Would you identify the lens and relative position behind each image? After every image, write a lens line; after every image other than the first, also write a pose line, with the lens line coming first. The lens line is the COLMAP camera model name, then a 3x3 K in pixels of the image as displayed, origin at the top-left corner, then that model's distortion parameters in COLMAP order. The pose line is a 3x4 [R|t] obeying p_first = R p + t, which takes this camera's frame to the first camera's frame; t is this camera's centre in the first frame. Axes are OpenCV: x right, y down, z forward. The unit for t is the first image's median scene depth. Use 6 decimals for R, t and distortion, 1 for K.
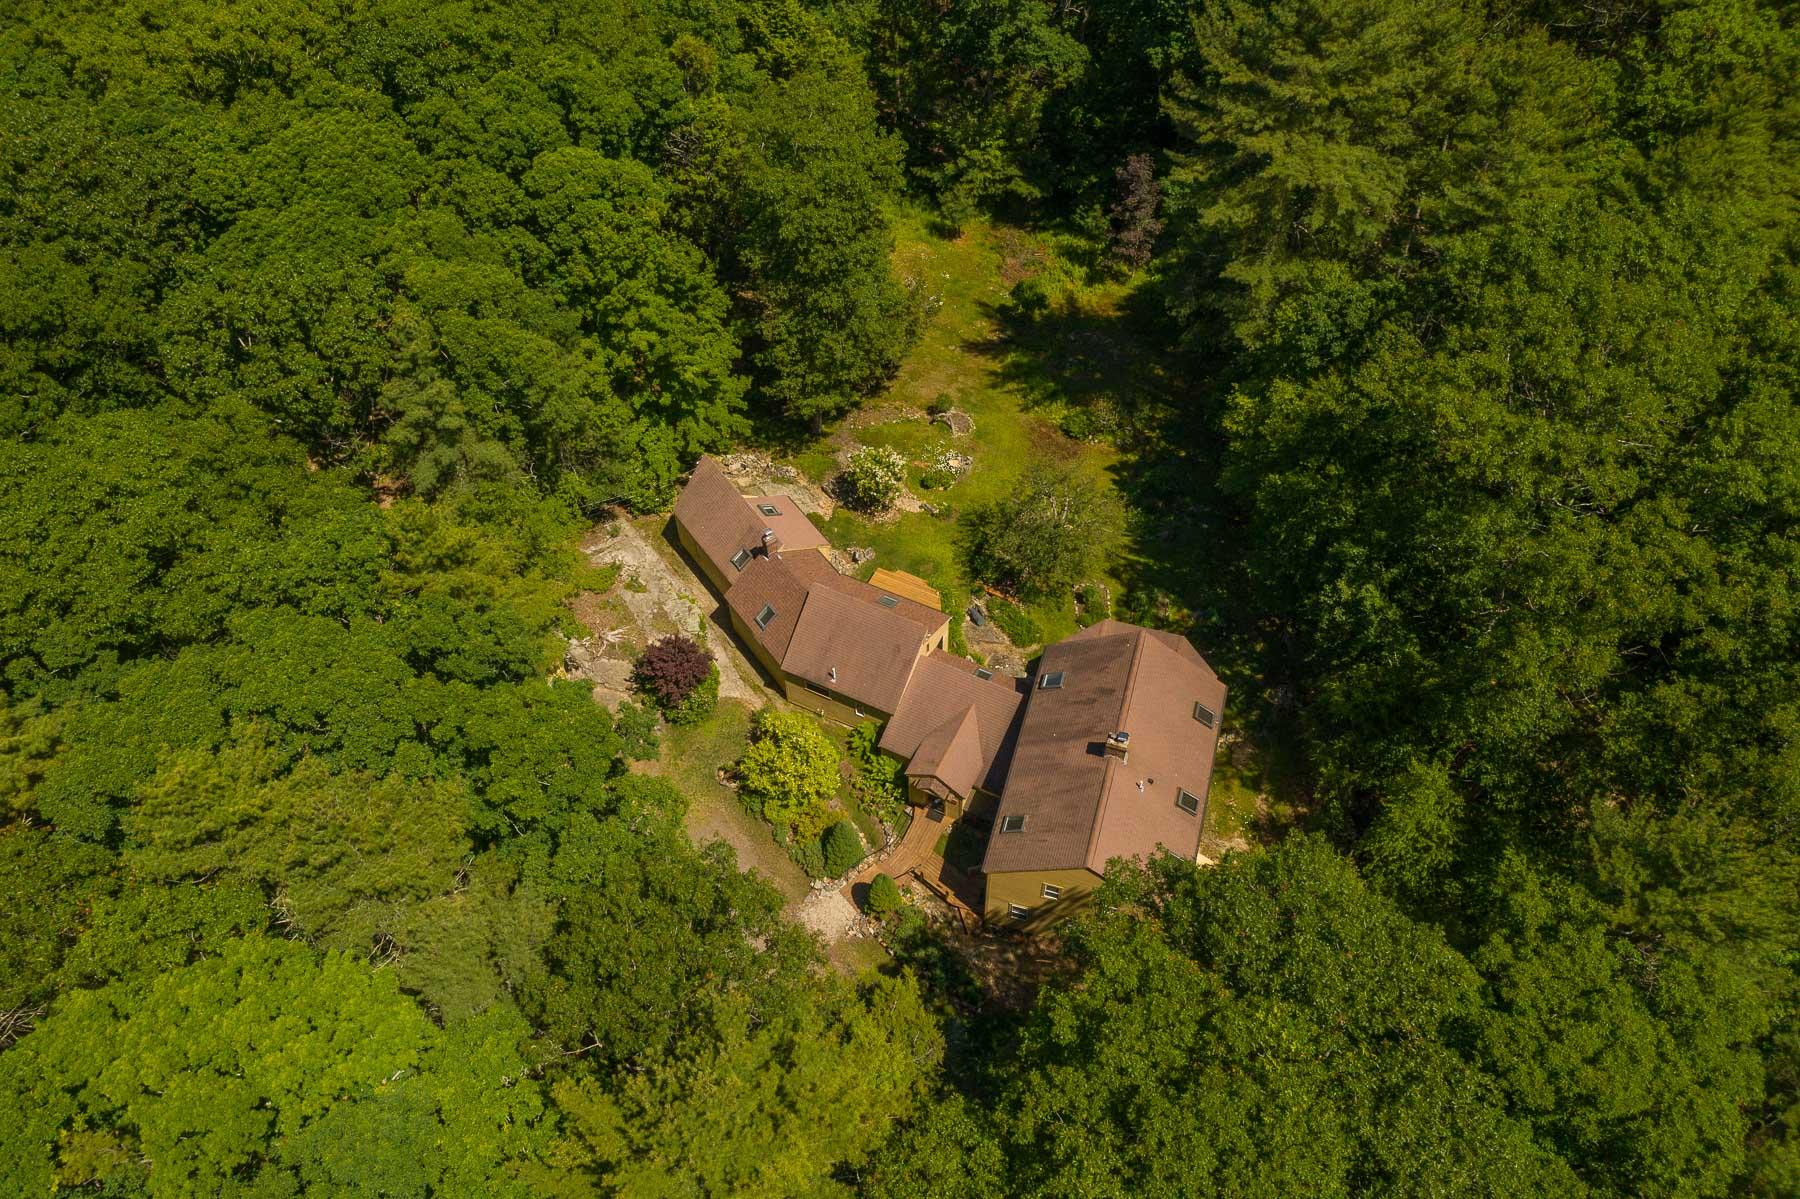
lens RADIAL K [[1410.5, 0, 902.7], [0, 1410.5, 600.6], [0, 0, 1]] dist [-0.017742, 0.007942]
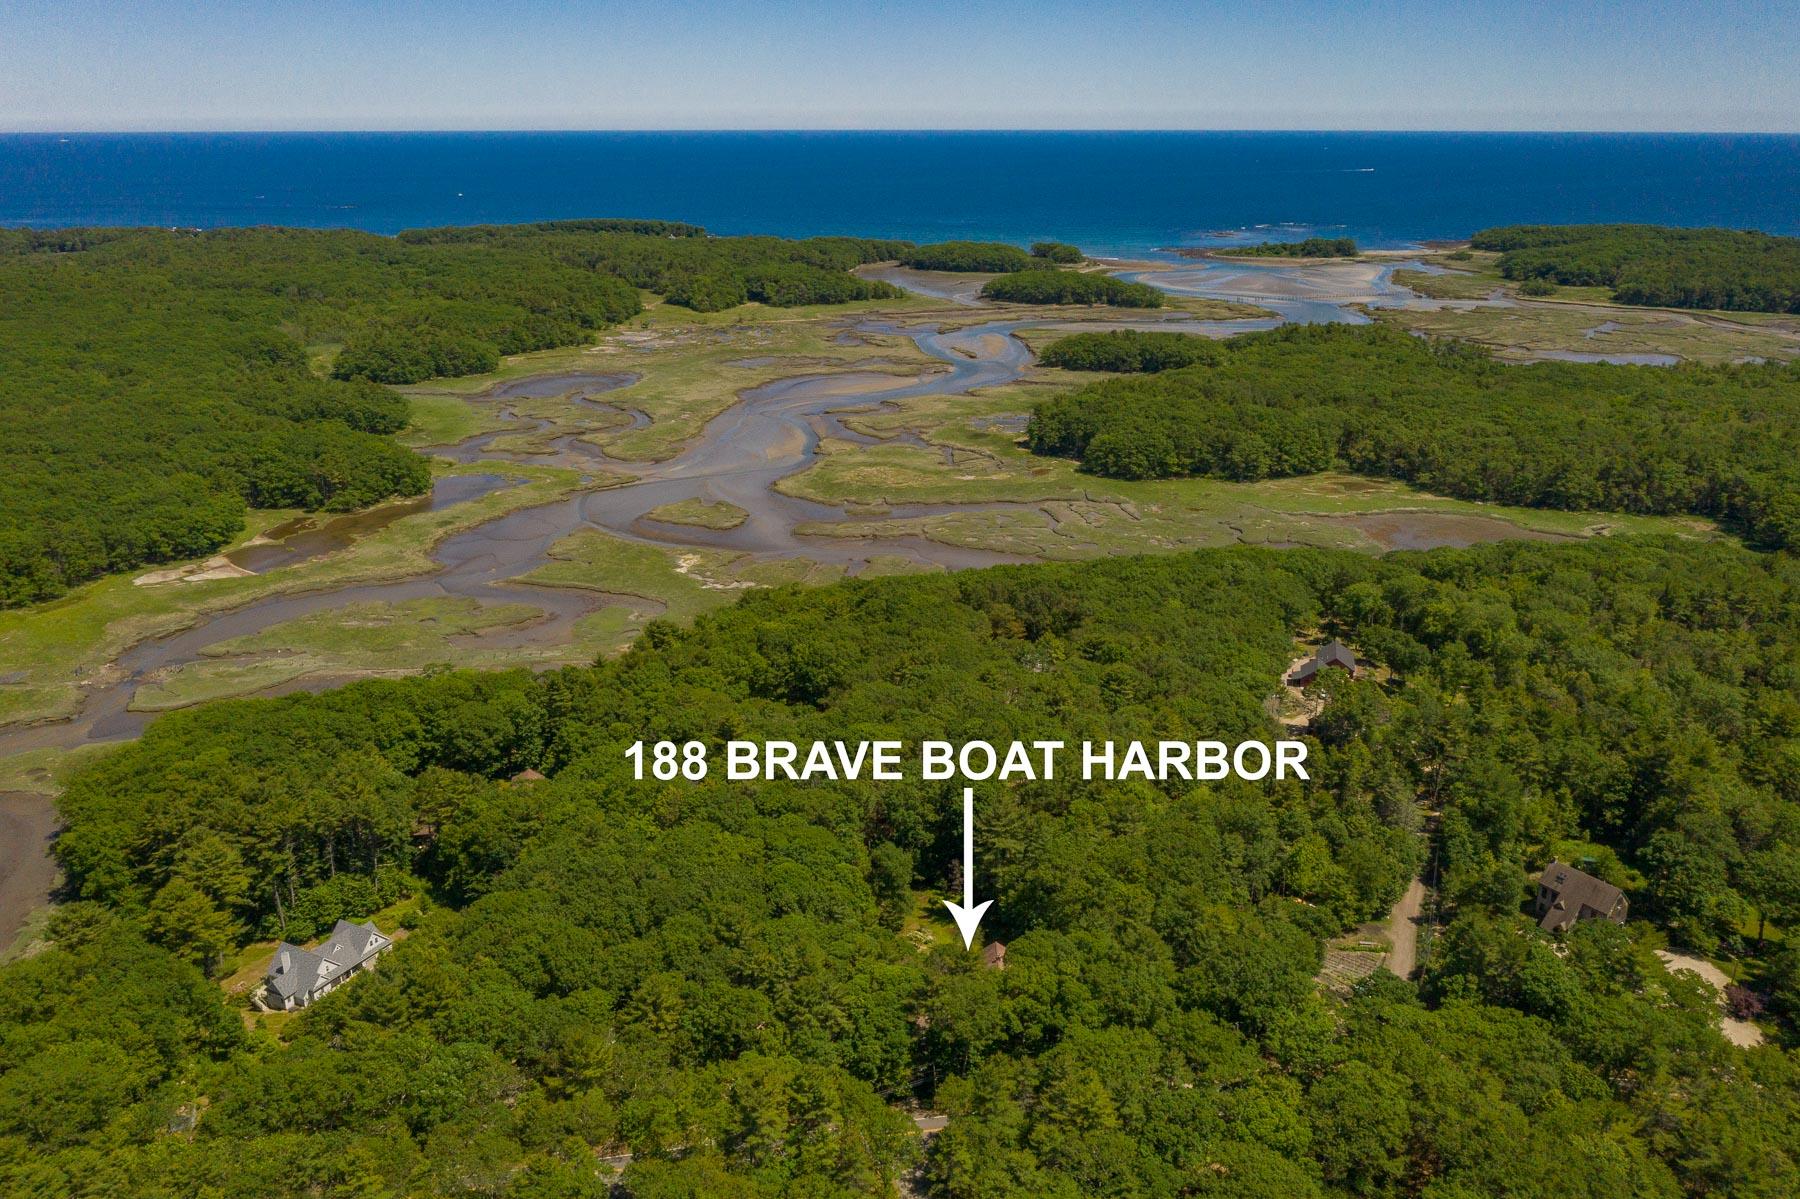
lens RADIAL K [[1410.5, 0, 902.7], [0, 1410.5, 600.6], [0, 0, 1]] dist [-0.017742, 0.007942]
pose [[0.959285, -0.077023, 0.271734, -1.055070], [0.217310, 0.815830, -0.535908, 1.245080], [-0.180411, 0.573139, 0.799352, -2.663701]]
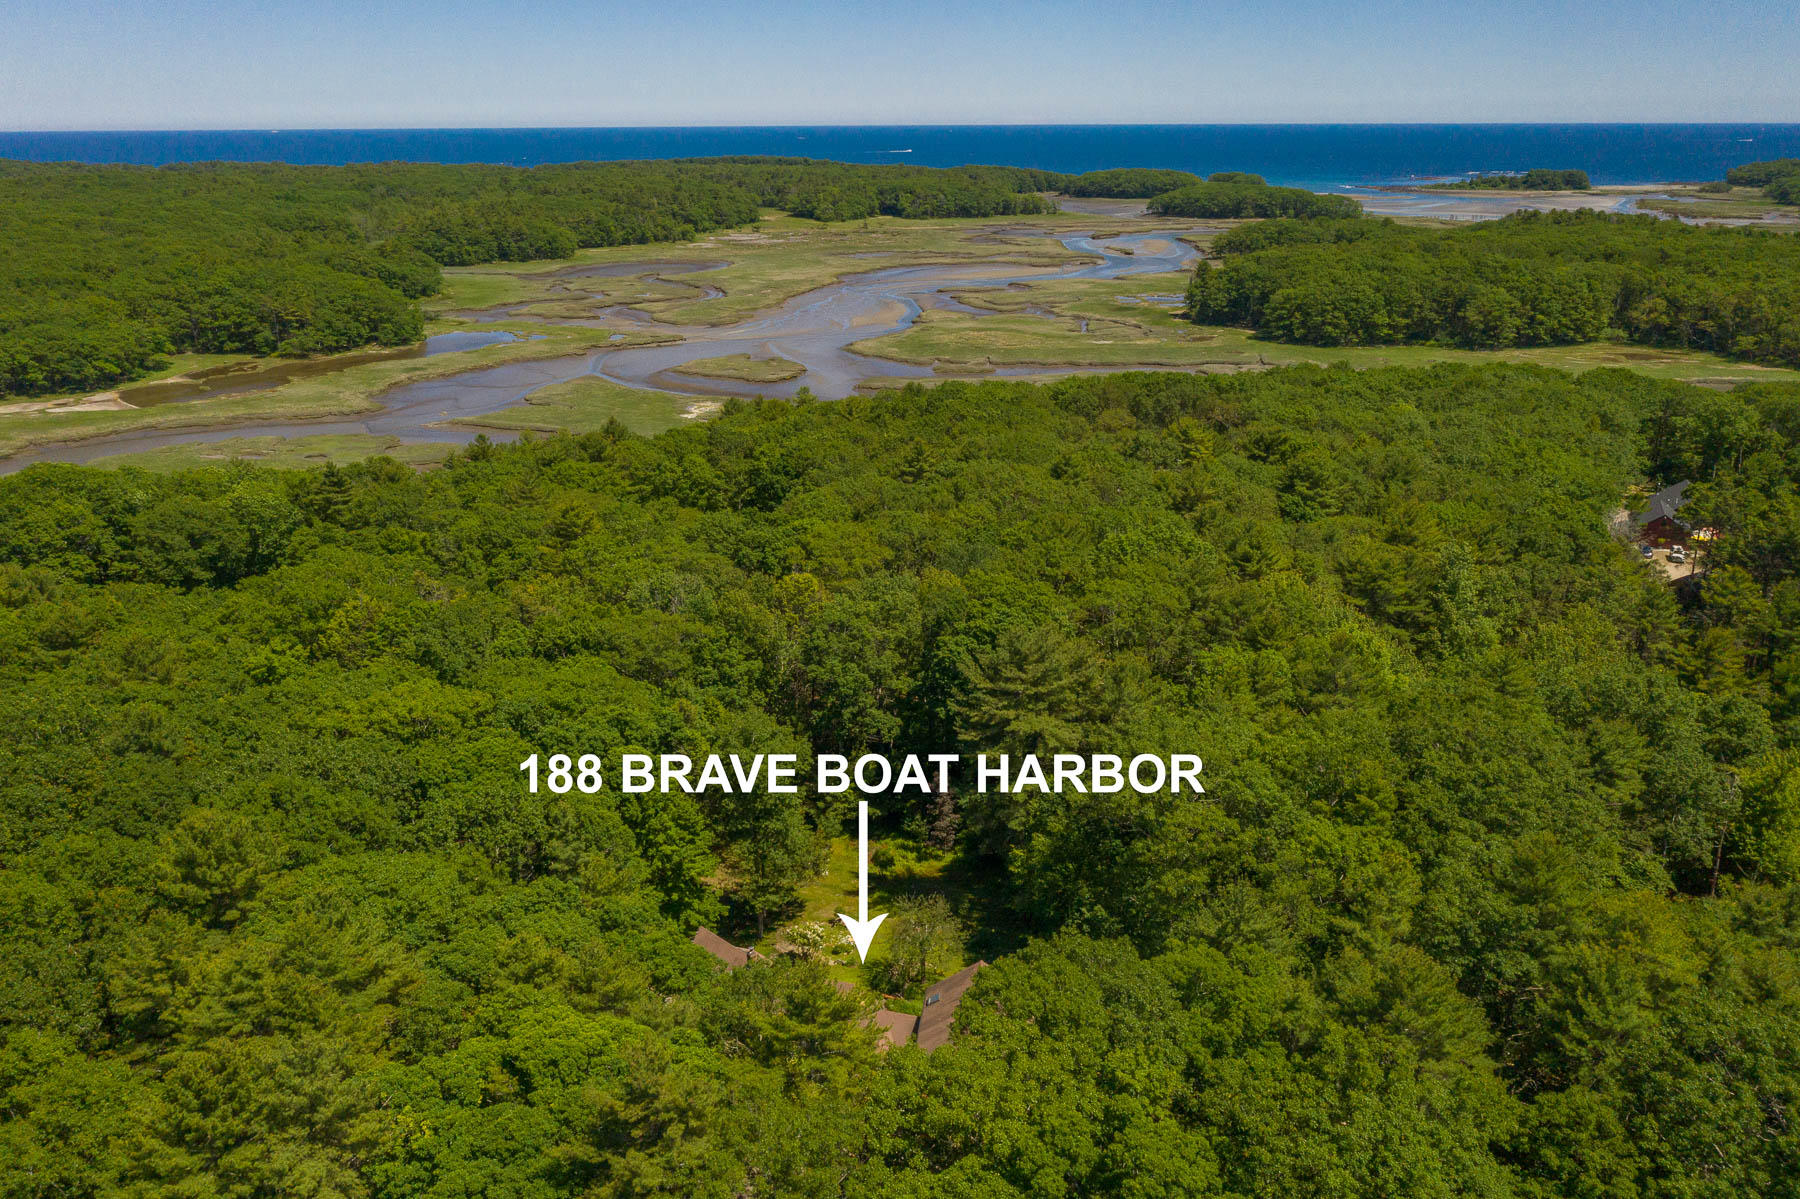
lens RADIAL K [[1410.5, 0, 902.7], [0, 1410.5, 600.6], [0, 0, 1]] dist [-0.017742, 0.007942]
pose [[0.986647, -0.043565, 0.156936, -0.149026], [0.124719, 0.821789, -0.555975, 0.512335], [-0.104747, 0.568124, 0.816249, -0.547756]]
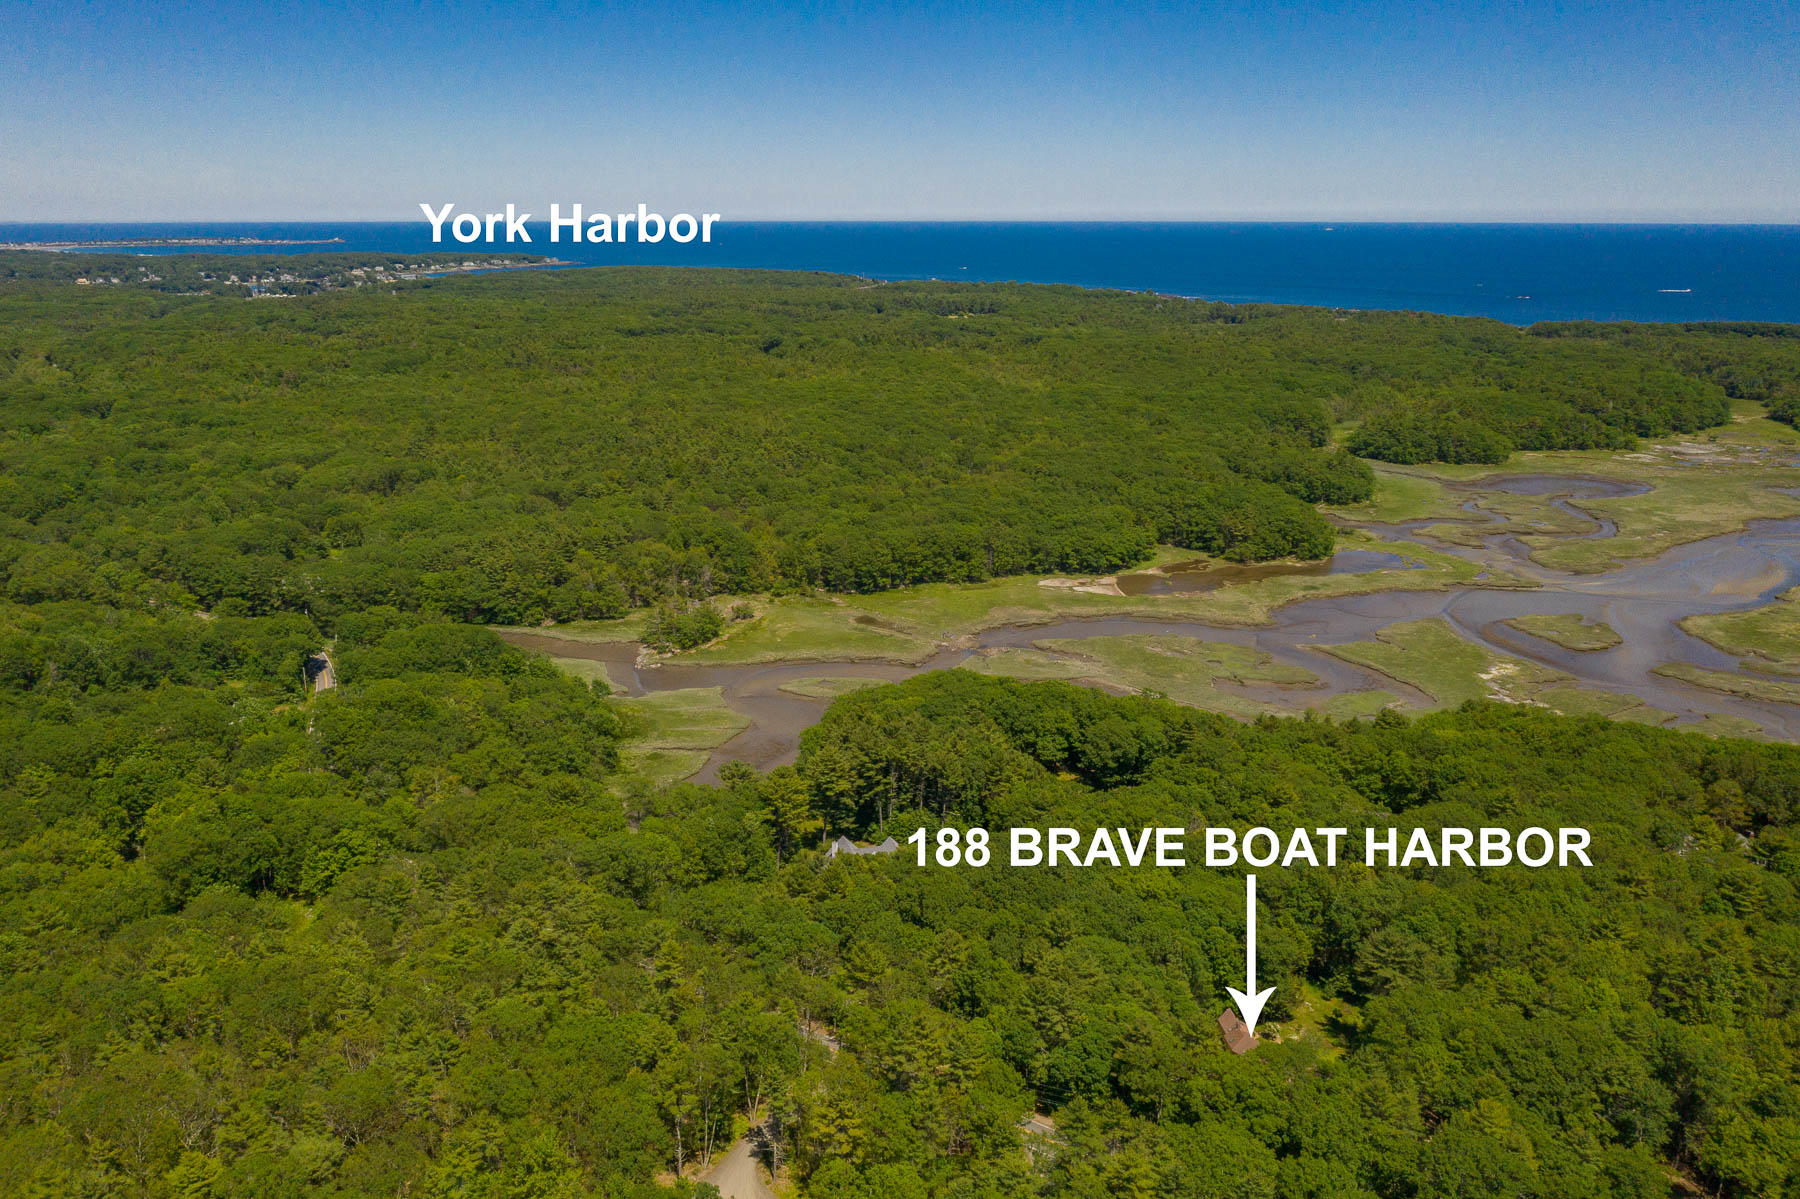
lens RADIAL K [[1410.5, 0, 902.7], [0, 1410.5, 600.6], [0, 0, 1]] dist [-0.017742, 0.007942]
pose [[0.865158, 0.145090, -0.480053, 0.796965], [-0.407679, 0.760943, -0.504740, 1.394900], [0.292060, 0.632388, 0.717486, -2.829830]]
